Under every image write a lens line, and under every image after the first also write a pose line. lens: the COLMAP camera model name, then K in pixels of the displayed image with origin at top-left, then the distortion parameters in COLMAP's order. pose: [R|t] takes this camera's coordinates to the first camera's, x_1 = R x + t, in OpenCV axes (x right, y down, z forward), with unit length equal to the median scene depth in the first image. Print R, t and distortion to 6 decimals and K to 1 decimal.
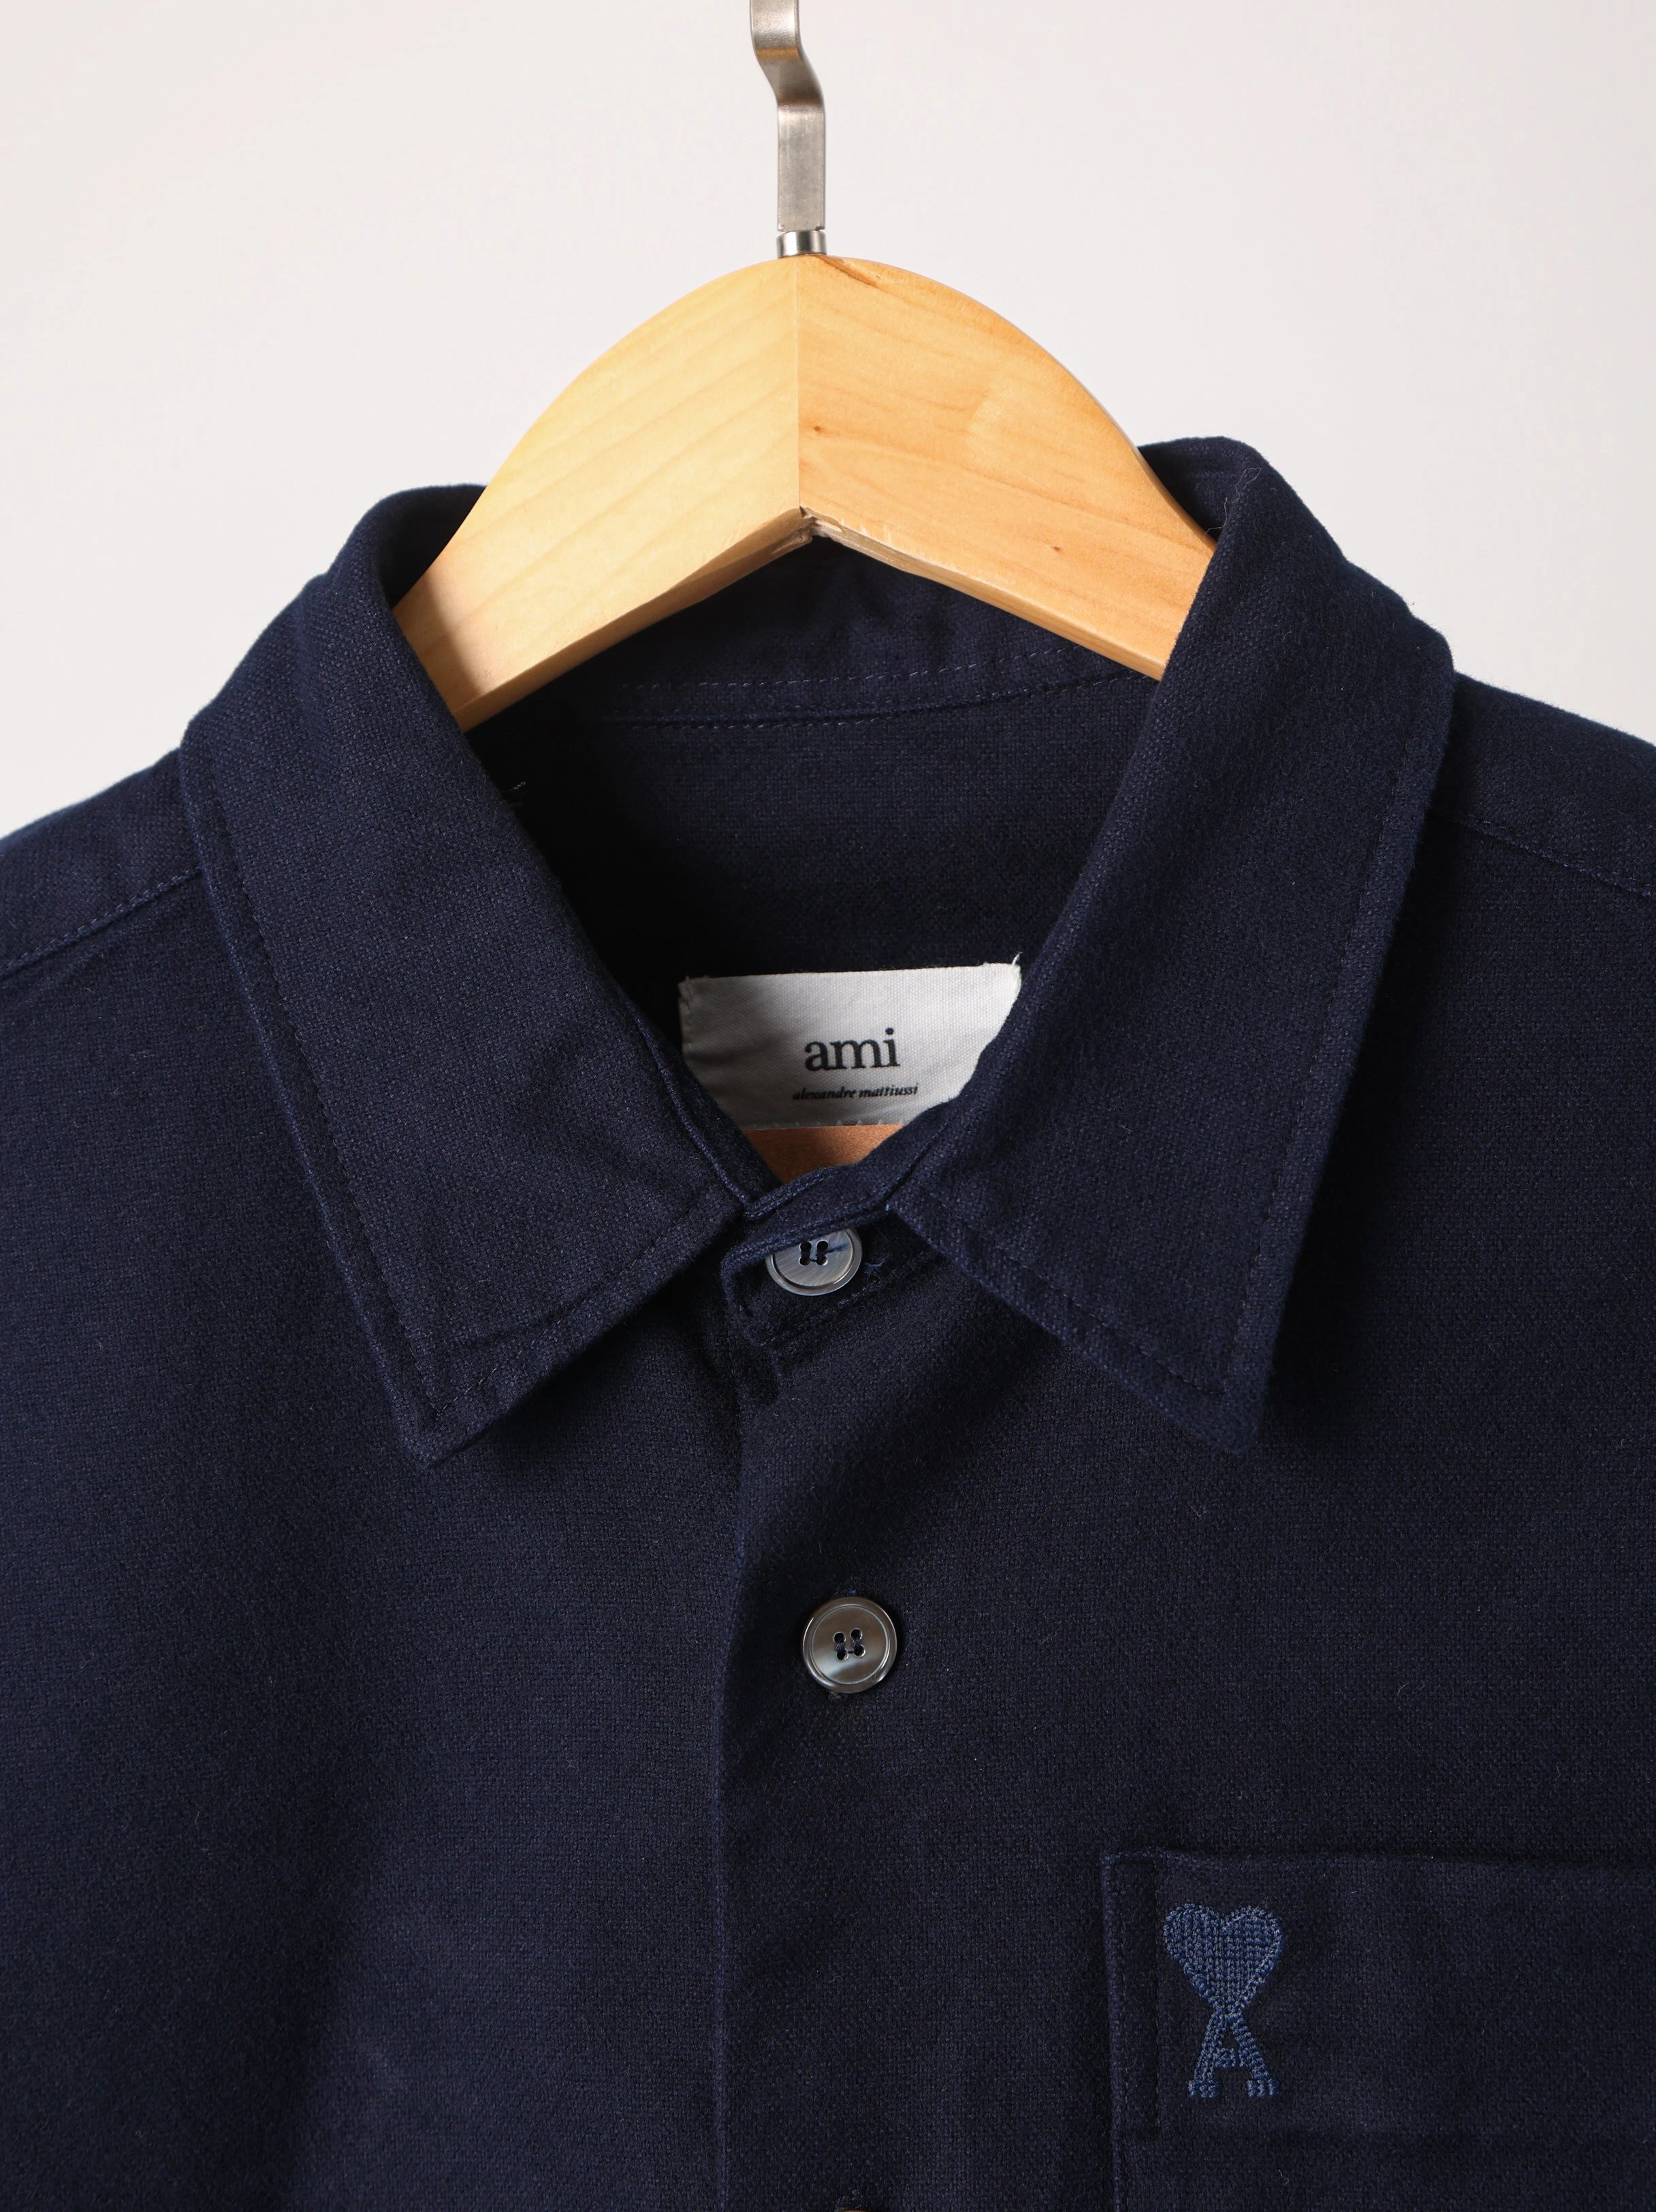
lens RADIAL K [[4459.6, 0, 827.2], [0, 4459.6, 1095.5], [0, 0, 1]] dist [0.199031, 0.000000]
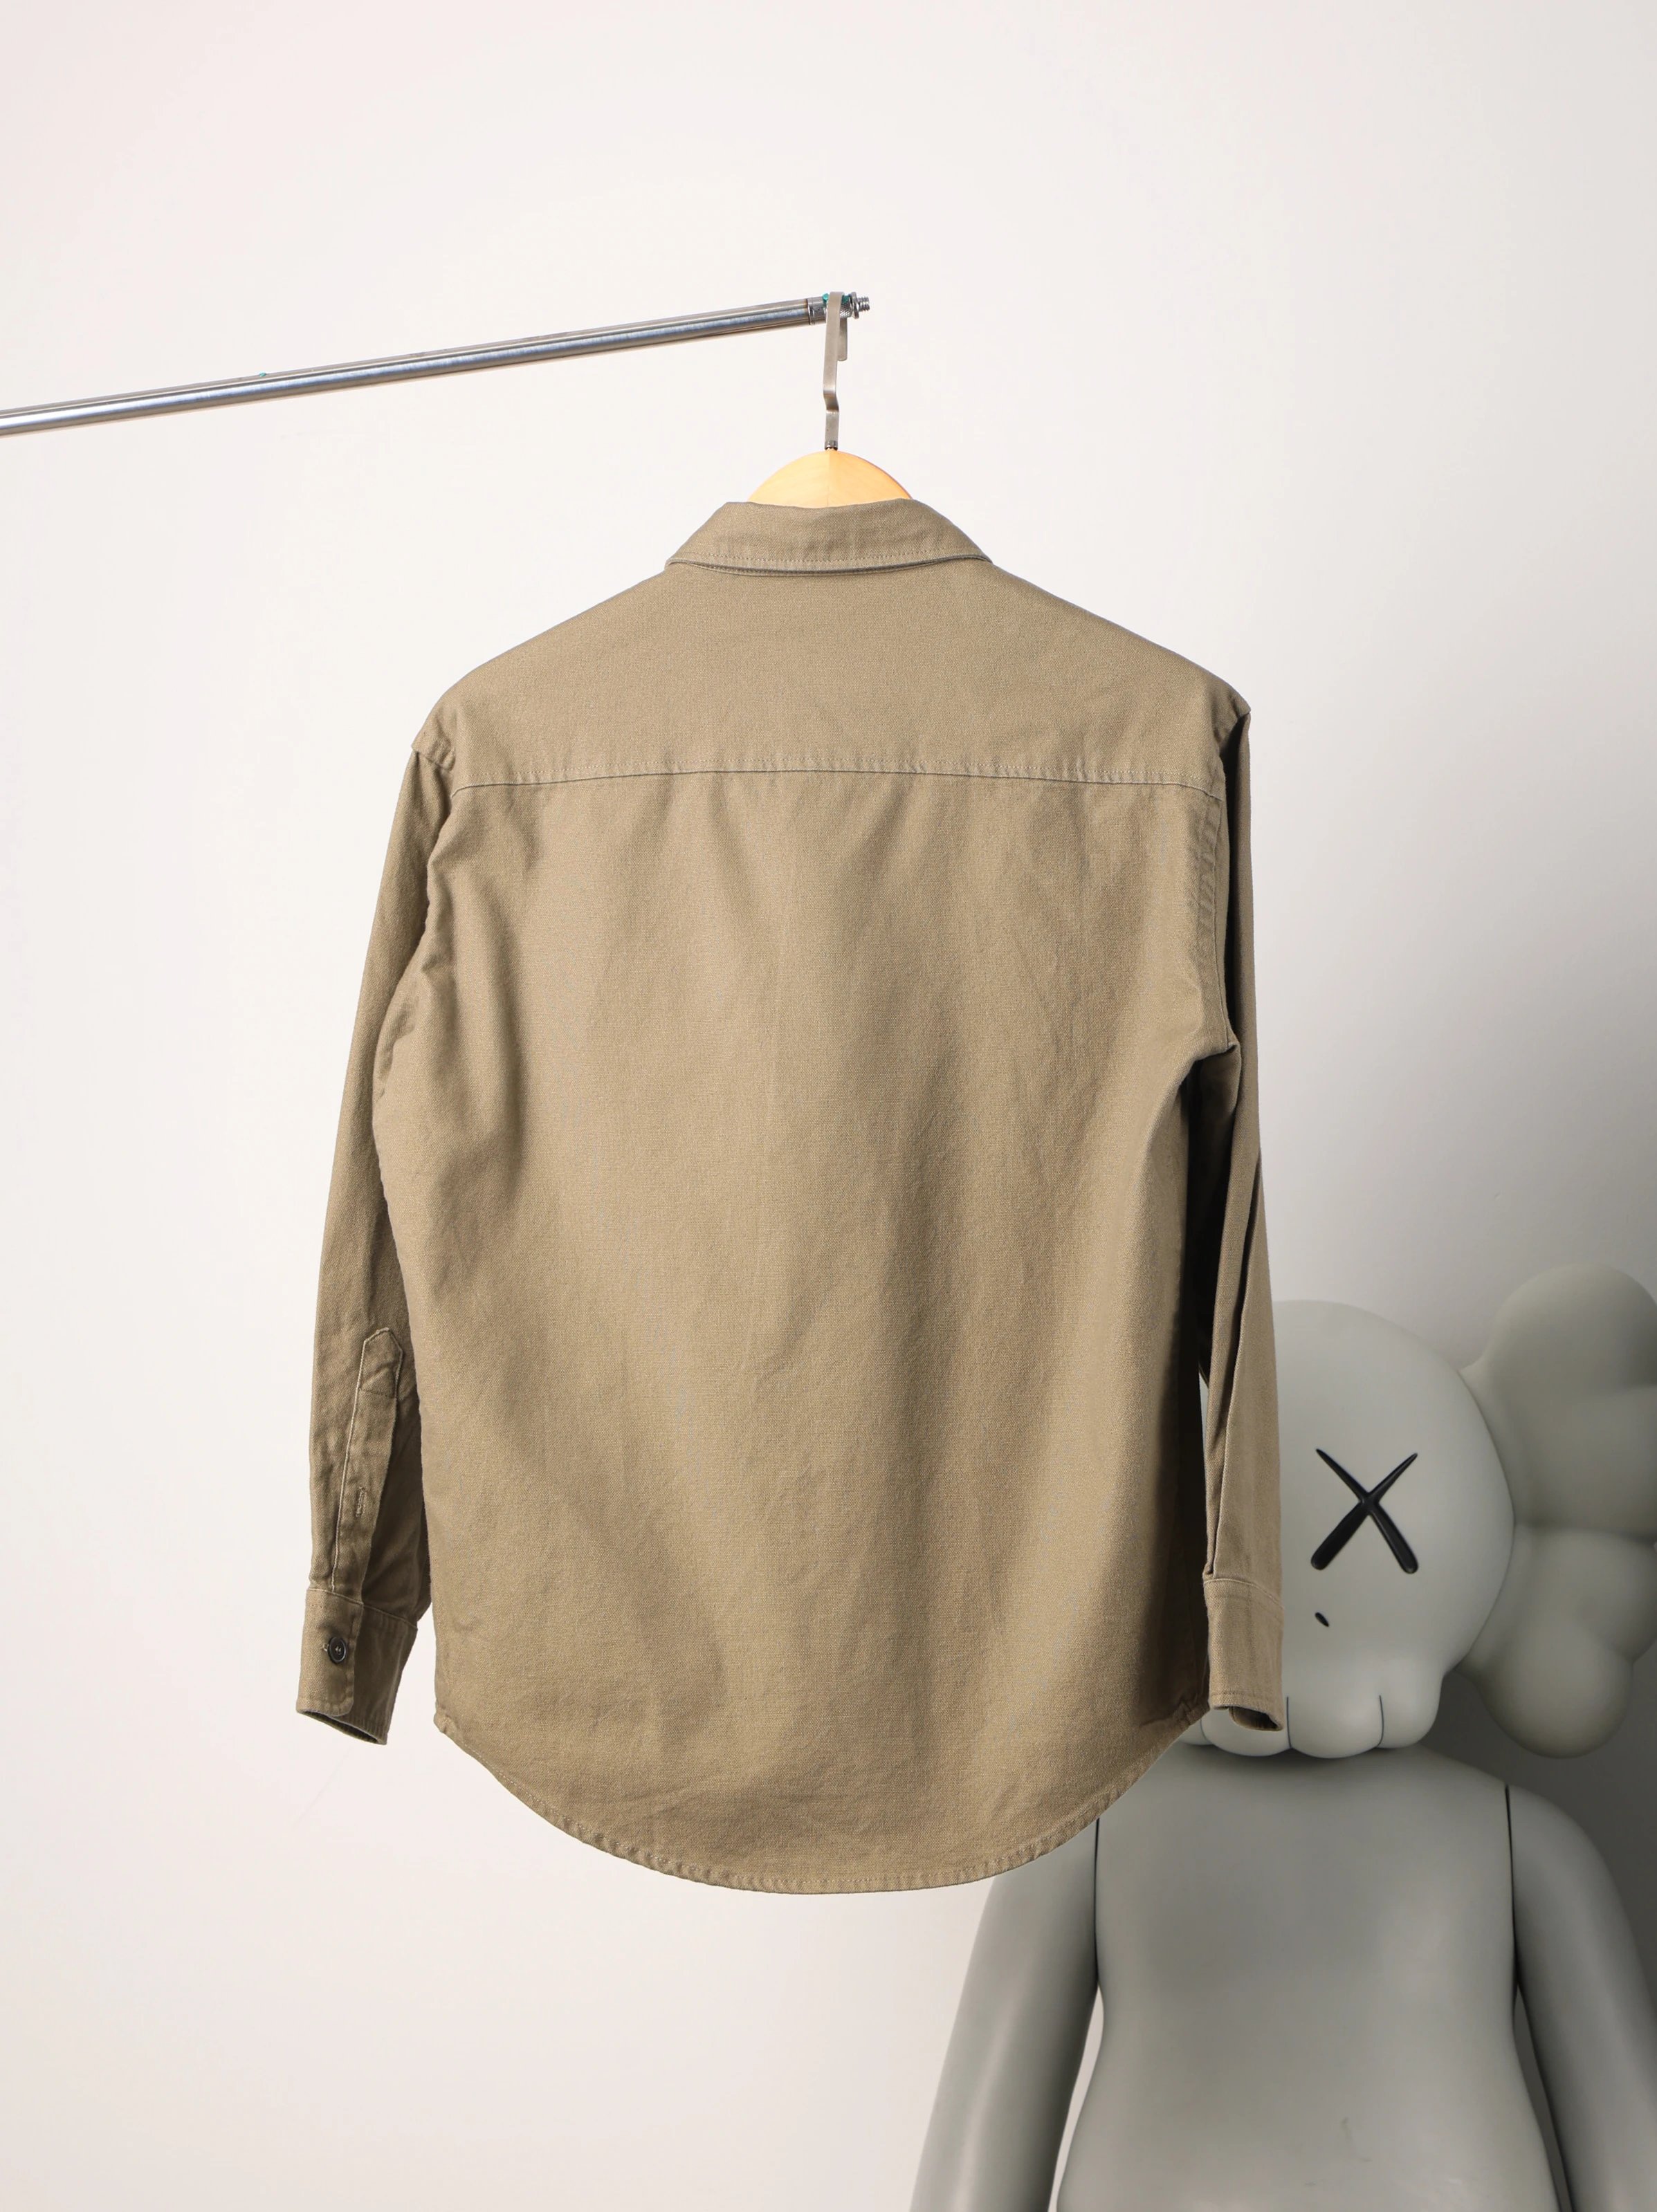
lens RADIAL K [[6362.9, 0, 822.7], [0, 6362.9, 1111.0], [0, 0, 1]] dist [0.495171, 0.000000]
pose [[0.996750, 0.048390, 0.064400, -0.326410], [-0.044978, 0.997559, -0.053412, 0.633308], [-0.066827, 0.050341, 0.996494, -4.202721]]
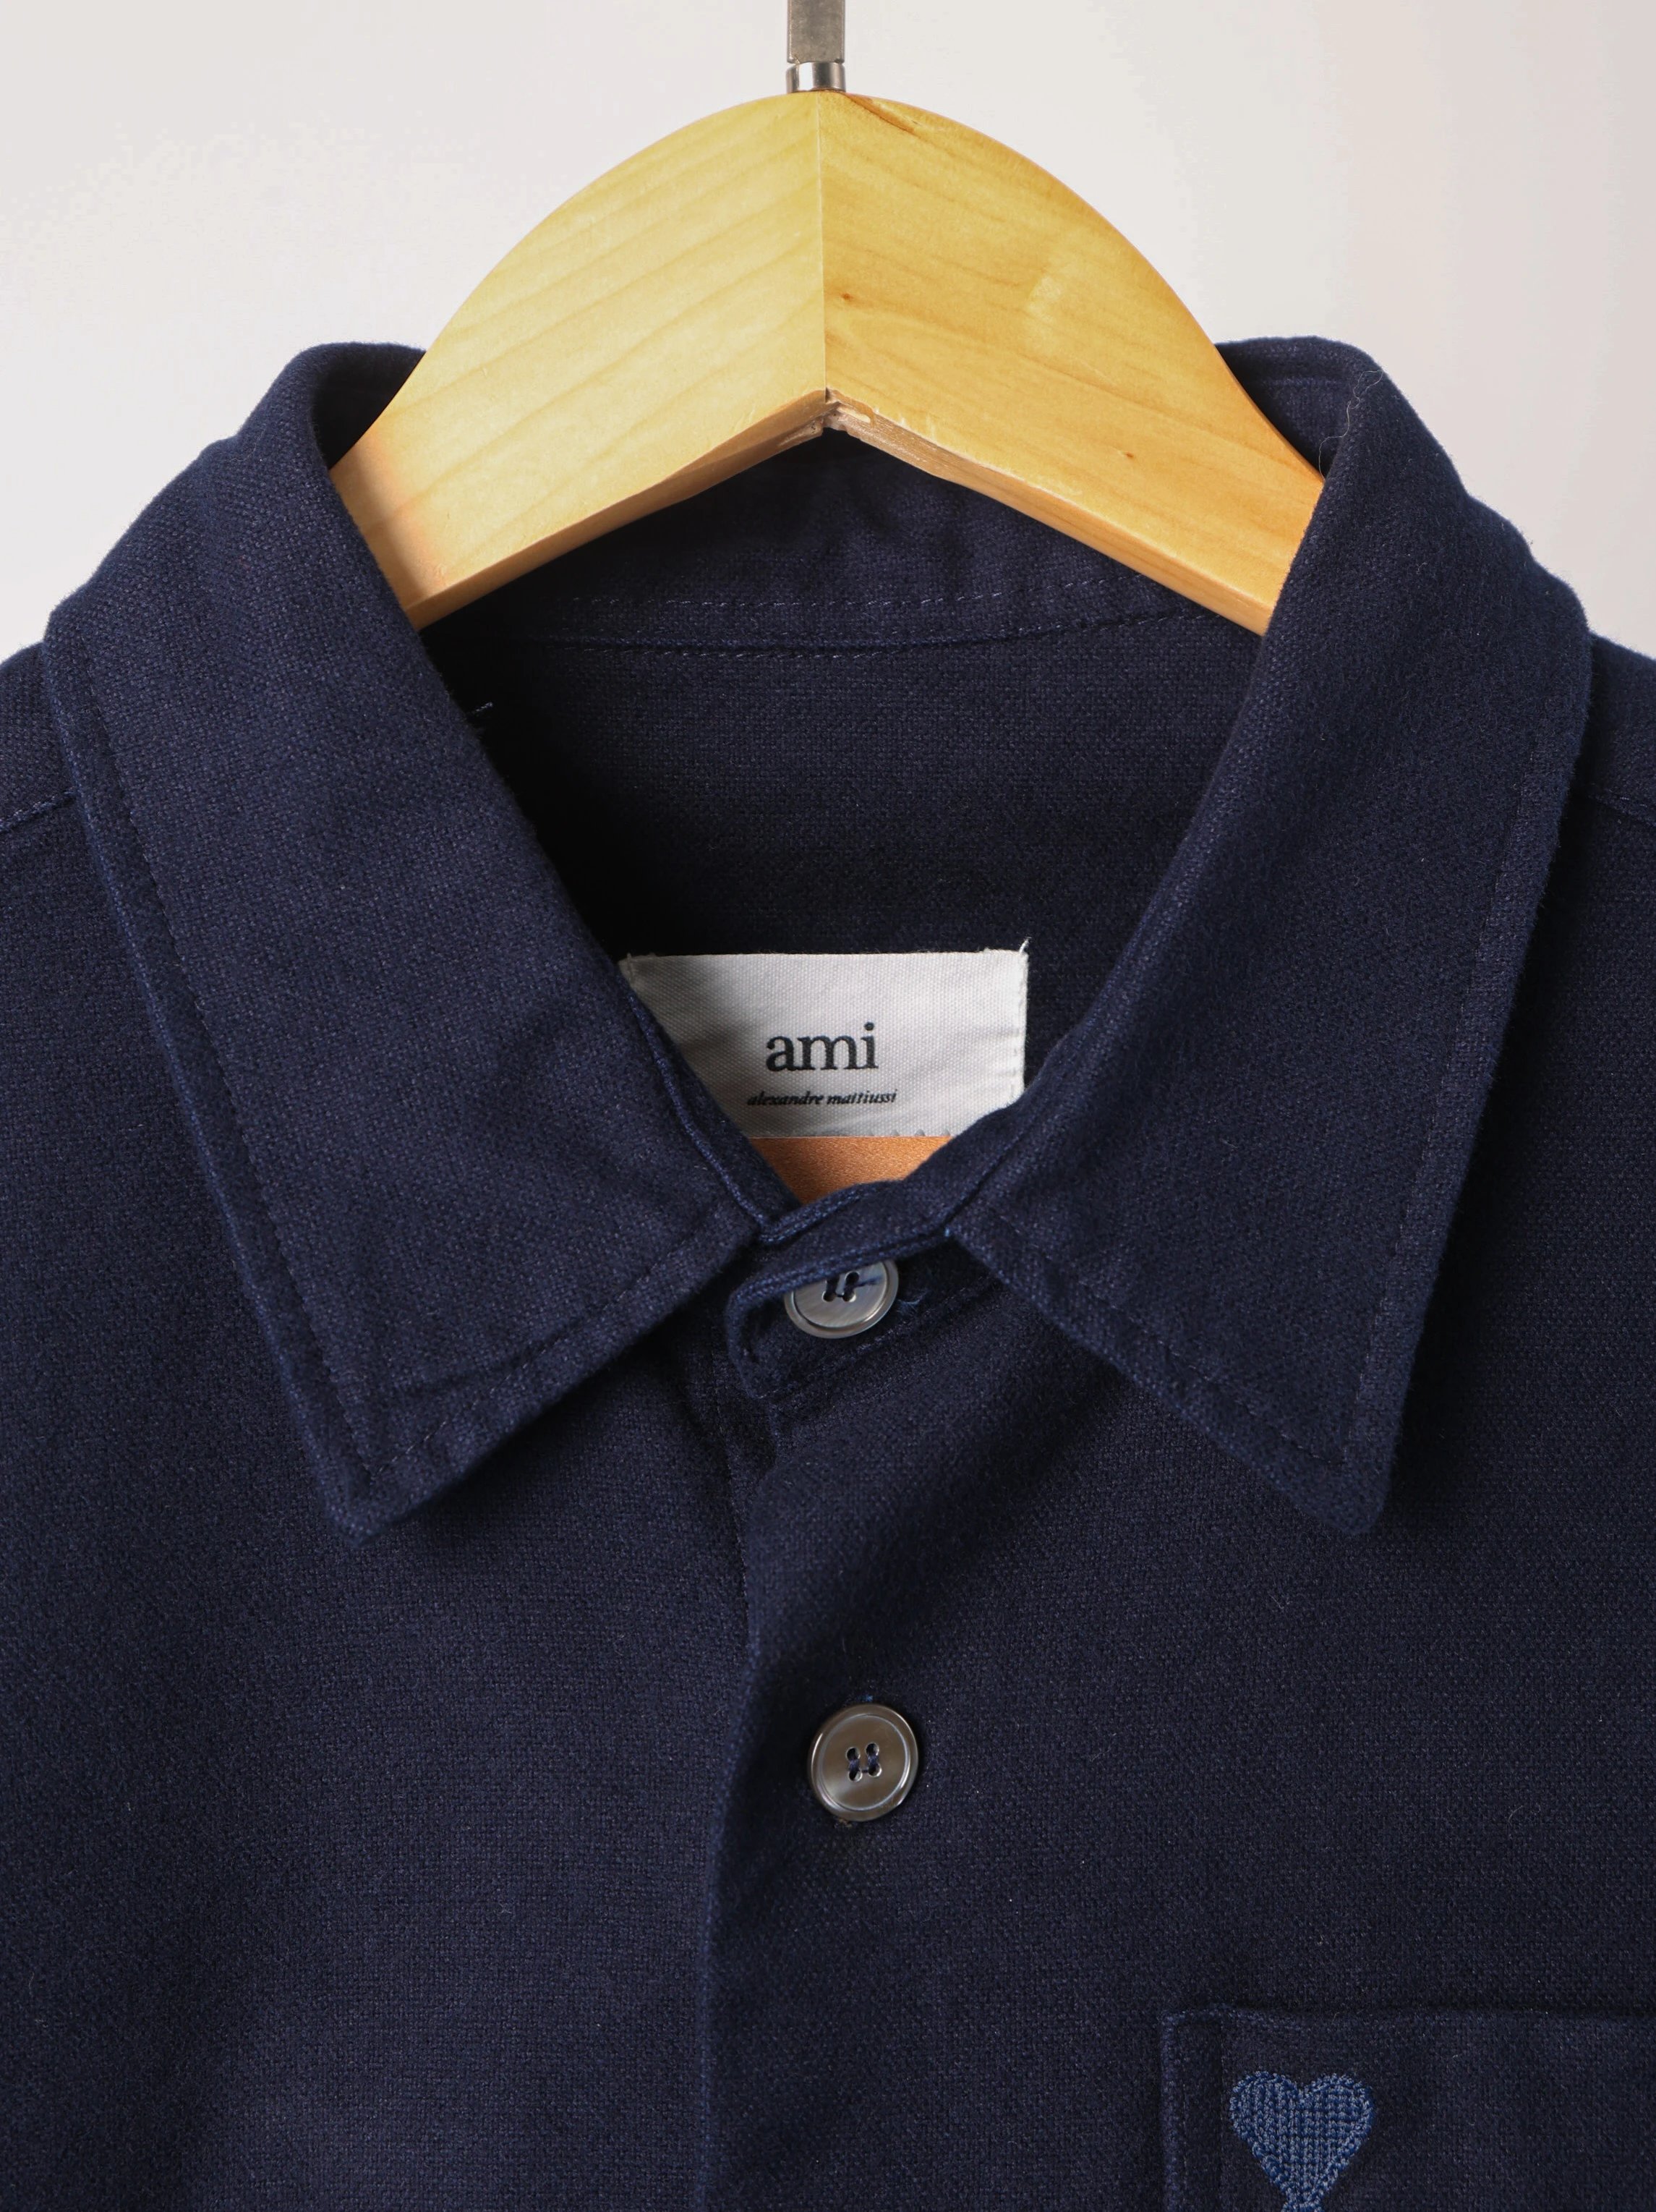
lens RADIAL K [[4369.4, 0, 917.4], [0, 4369.4, 1093.6], [0, 0, 1]] dist [0.151949, 0.000000]
pose [[0.979991, 0.027853, 0.197083, -0.147985], [-0.024768, 0.999529, -0.018099, 0.013789], [-0.197494, 0.012856, 0.980220, 0.202118]]
